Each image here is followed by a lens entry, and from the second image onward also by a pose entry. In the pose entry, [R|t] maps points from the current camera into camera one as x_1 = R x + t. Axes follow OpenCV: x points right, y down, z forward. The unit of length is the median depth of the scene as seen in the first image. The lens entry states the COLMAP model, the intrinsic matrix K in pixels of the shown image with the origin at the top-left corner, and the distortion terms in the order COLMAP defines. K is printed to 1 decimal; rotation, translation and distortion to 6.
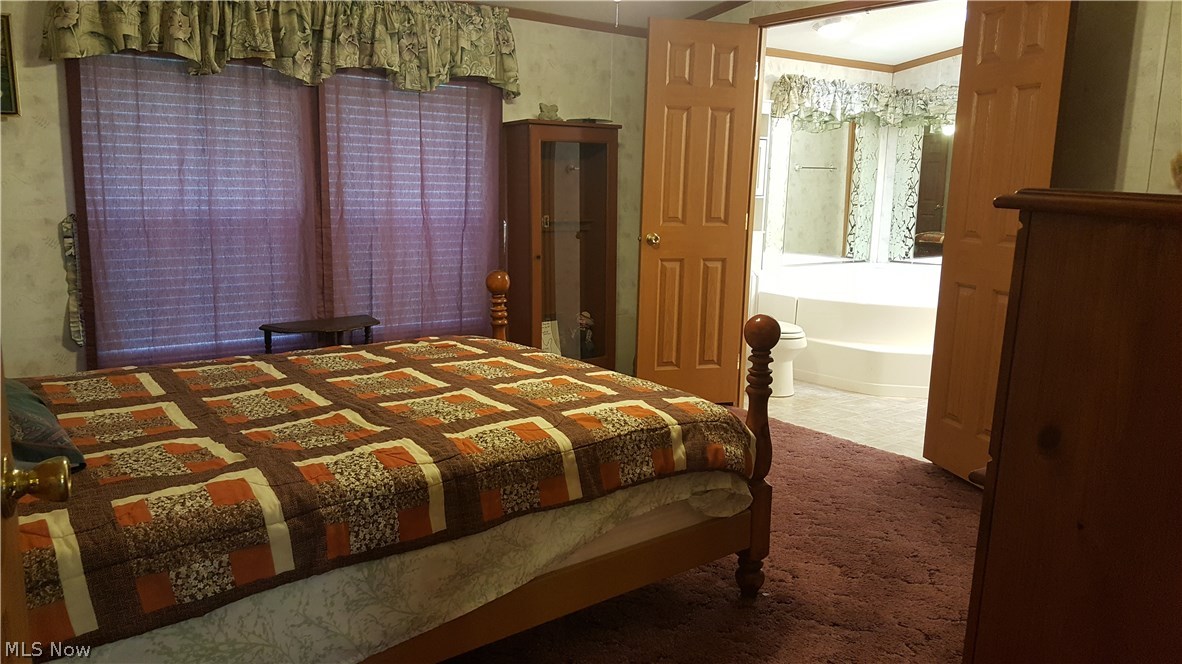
lens RADIAL K [[819.6, 0, 586.4], [0, 819.6, 337.8], [0, 0, 1]] dist [0.085065, 0.000496]
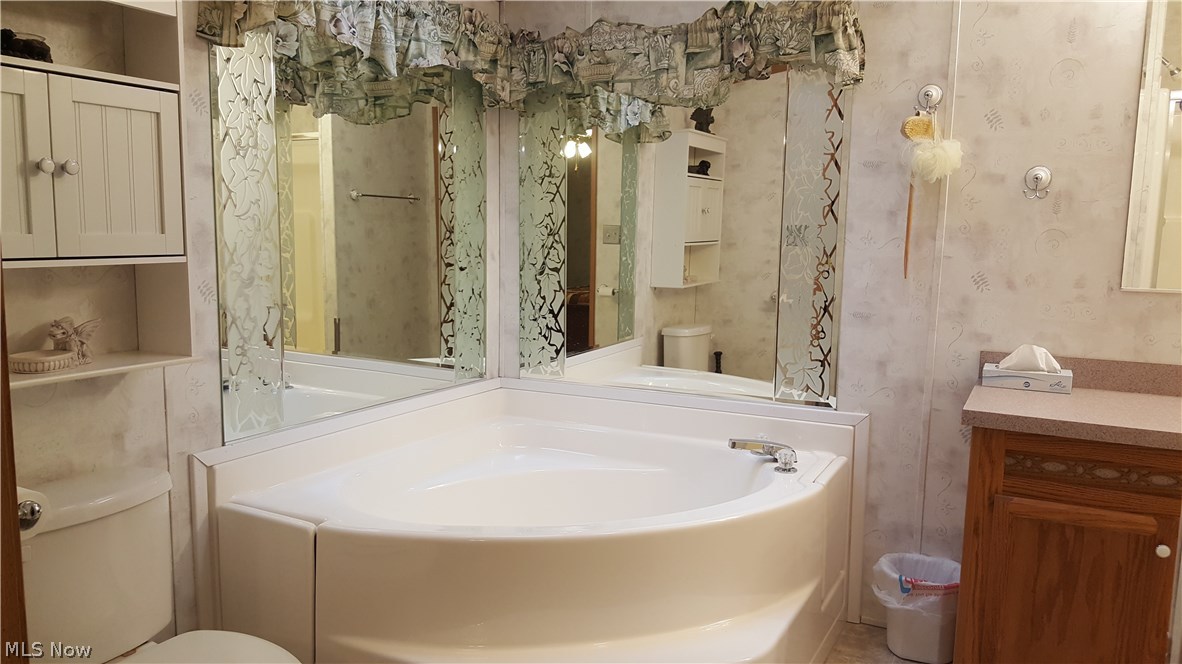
lens RADIAL K [[867.7, 0, 593.8], [0, 867.7, 333.8], [0, 0, 1]] dist [0.004096, -0.004782]
pose [[0.892594, -0.055777, 0.447397, 0.177456], [0.080614, 0.996071, -0.036650, -0.099758], [-0.443595, 0.068780, 0.893584, 0.532692]]
